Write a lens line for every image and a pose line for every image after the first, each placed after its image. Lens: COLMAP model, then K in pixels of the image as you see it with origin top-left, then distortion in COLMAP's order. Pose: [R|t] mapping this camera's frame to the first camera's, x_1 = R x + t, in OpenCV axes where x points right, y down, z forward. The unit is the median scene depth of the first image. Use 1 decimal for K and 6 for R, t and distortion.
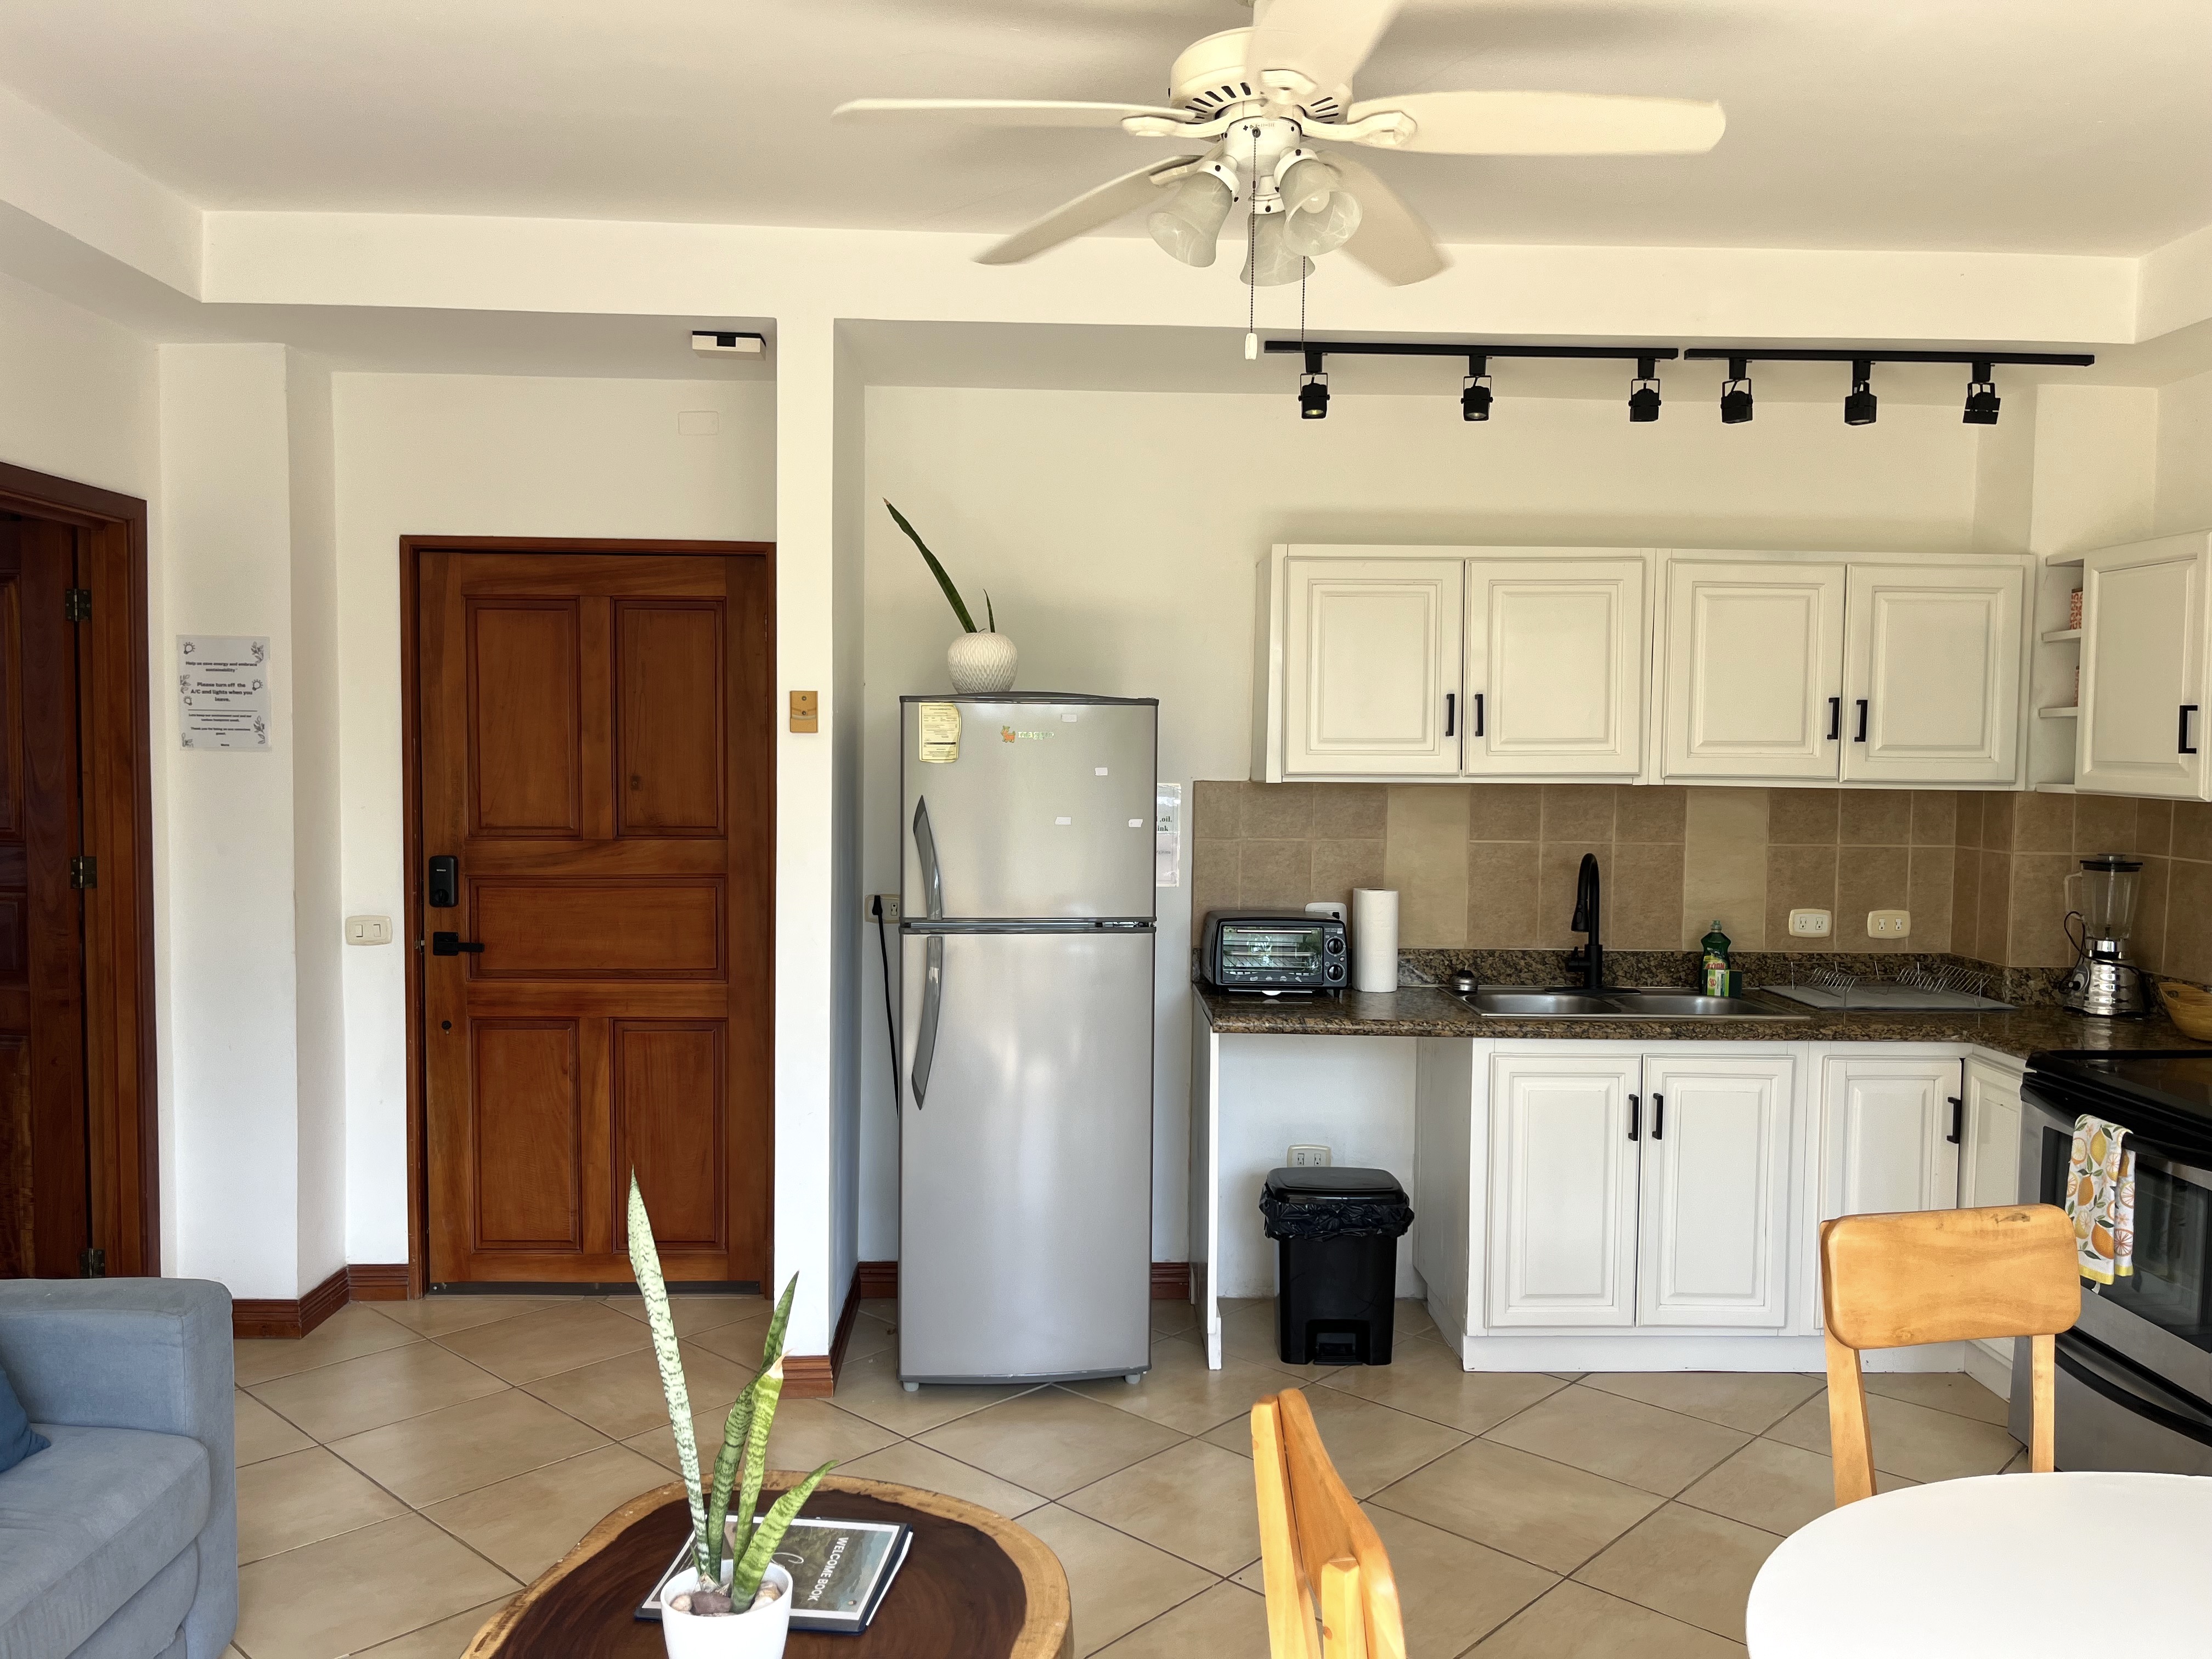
lens RADIAL K [[1678.0, 0, 1101.2], [0, 1678.0, 844.9], [0, 0, 1]] dist [0.047926, -0.059879]
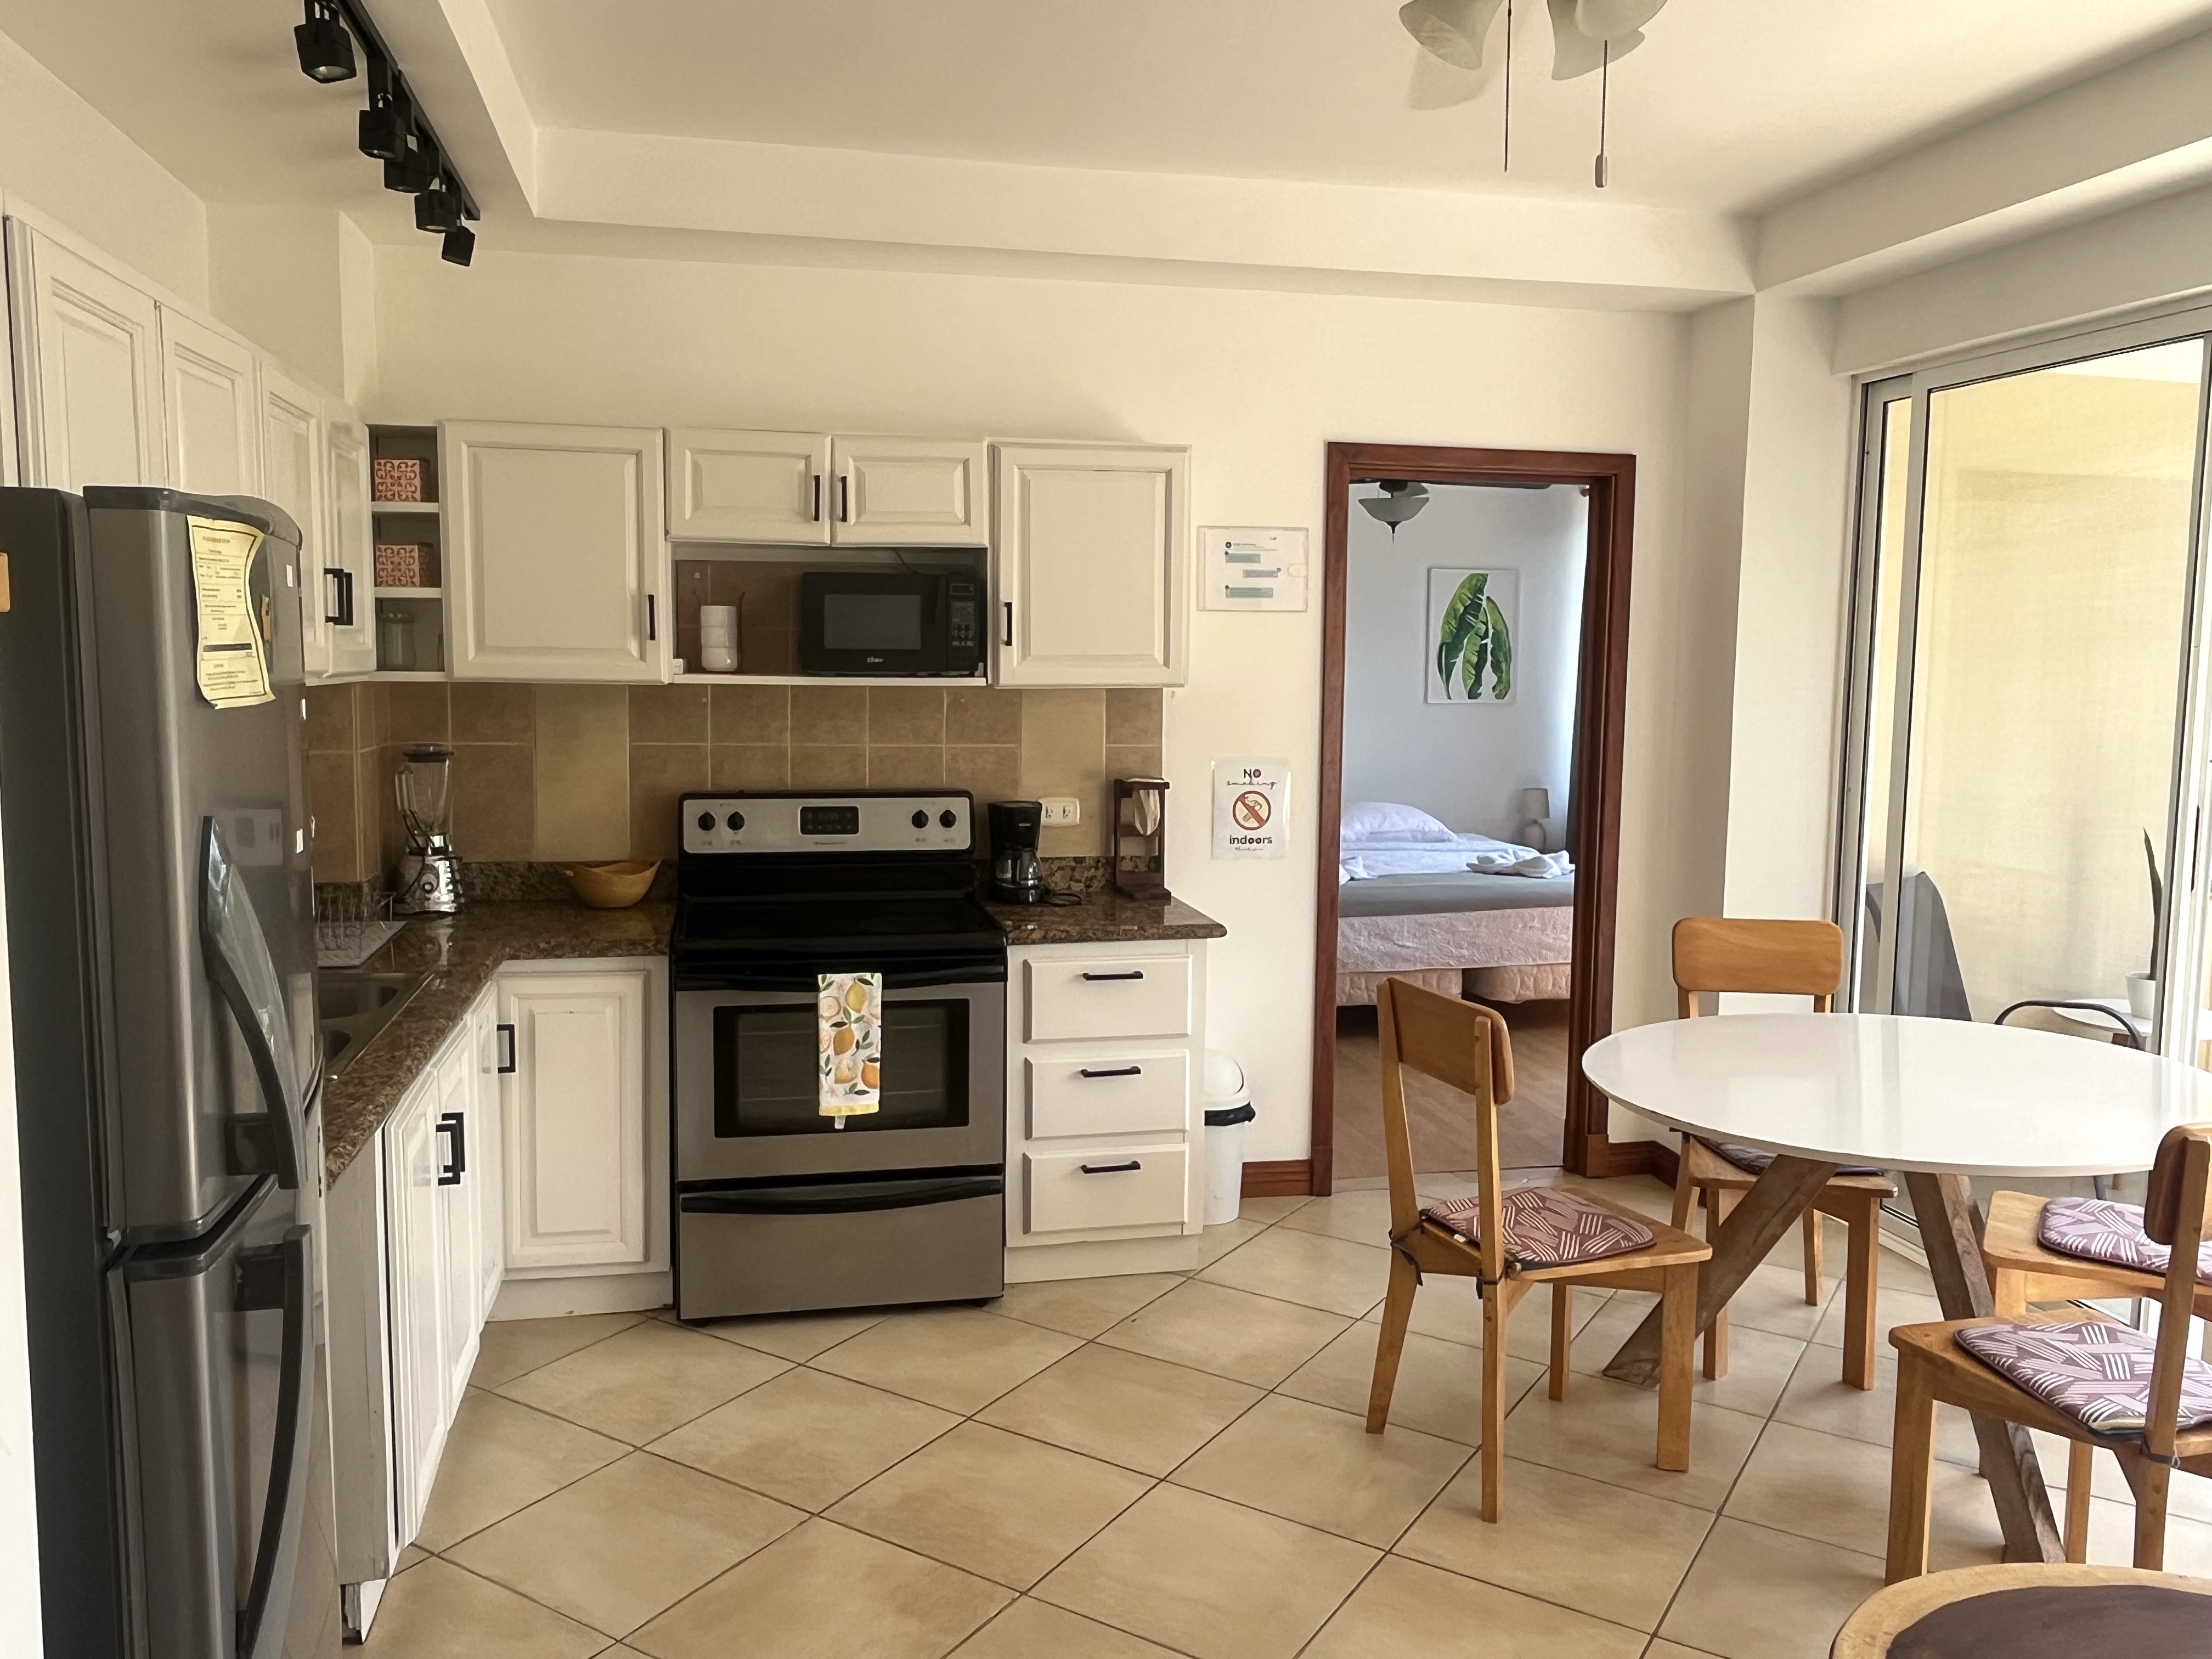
lens RADIAL K [[1673.1, 0, 1112.5], [0, 1673.1, 809.0], [0, 0, 1]] dist [0.002242, -0.009178]
pose [[-0.187339, -0.109409, 0.976183, -0.408348], [0.044674, 0.991801, 0.119733, -0.055751], [-0.981279, 0.066040, -0.180915, 0.825774]]
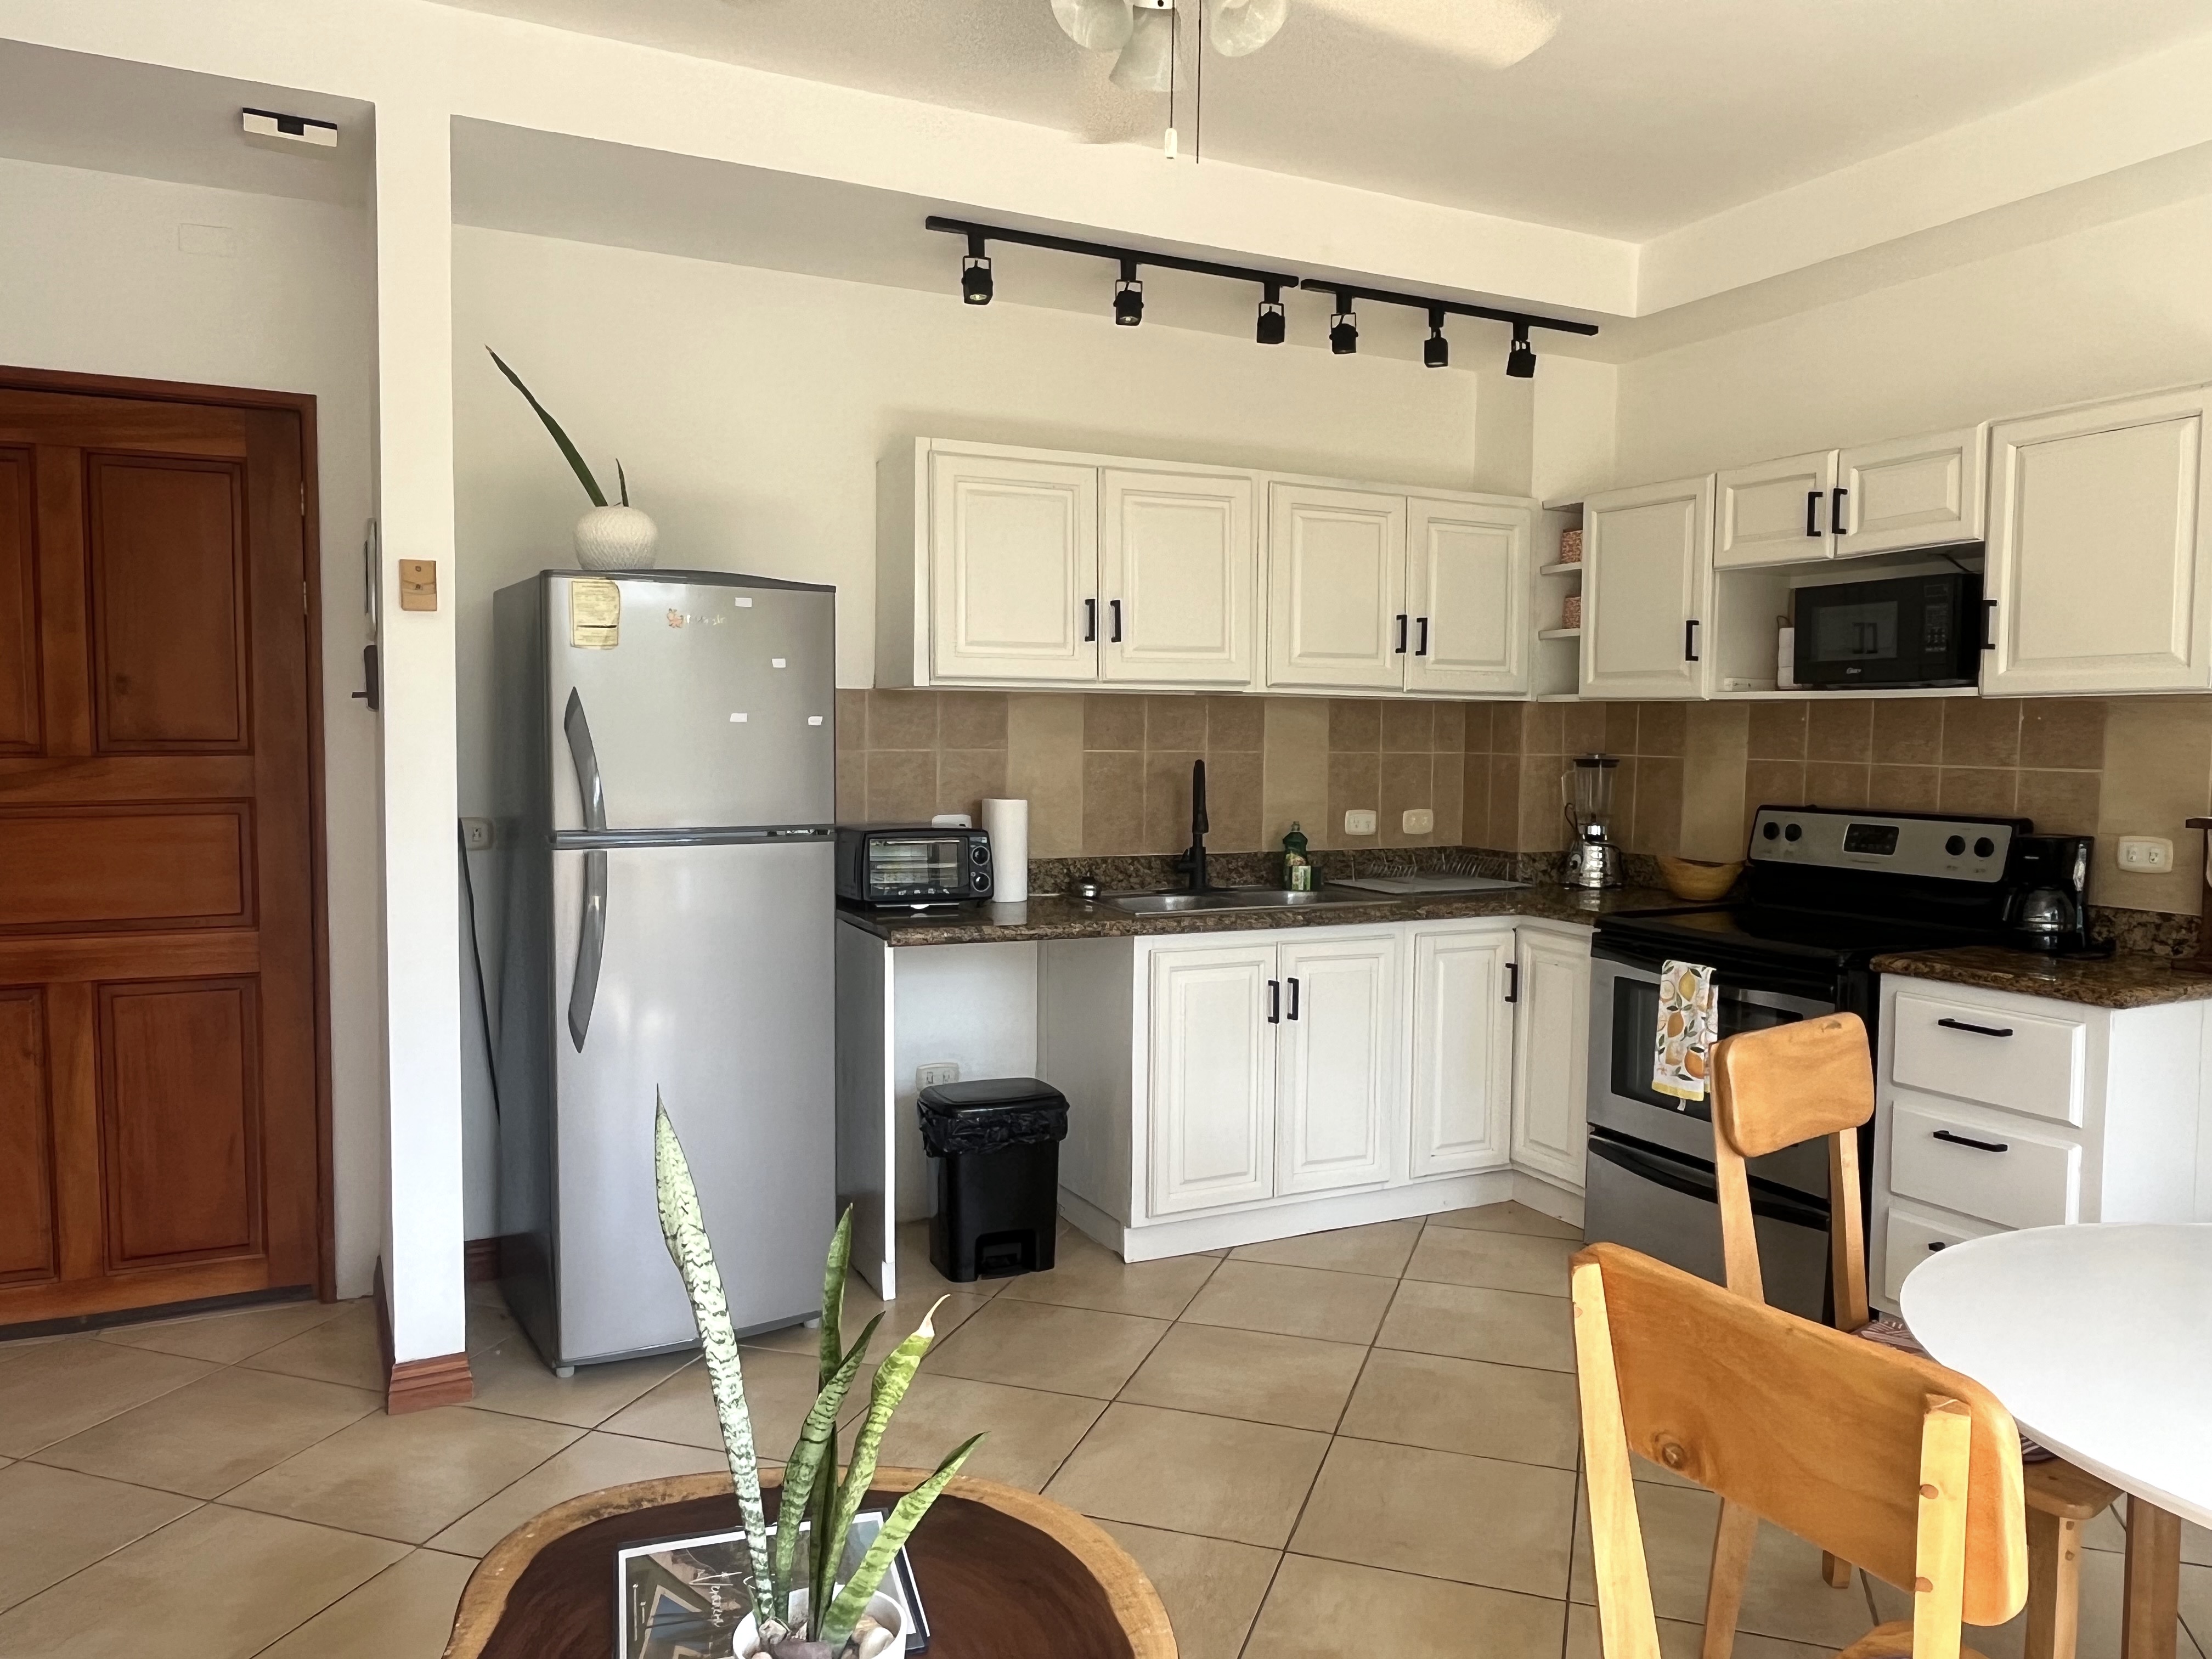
lens RADIAL K [[1561.8, 0, 1123.4], [0, 1561.8, 832.2], [0, 0, 1]] dist [-0.001964, -0.003533]
pose [[0.907620, -0.029629, 0.418746, -0.175104], [0.024735, 0.999548, 0.017112, 0.035186], [-0.419064, -0.005173, 0.907942, 0.145287]]
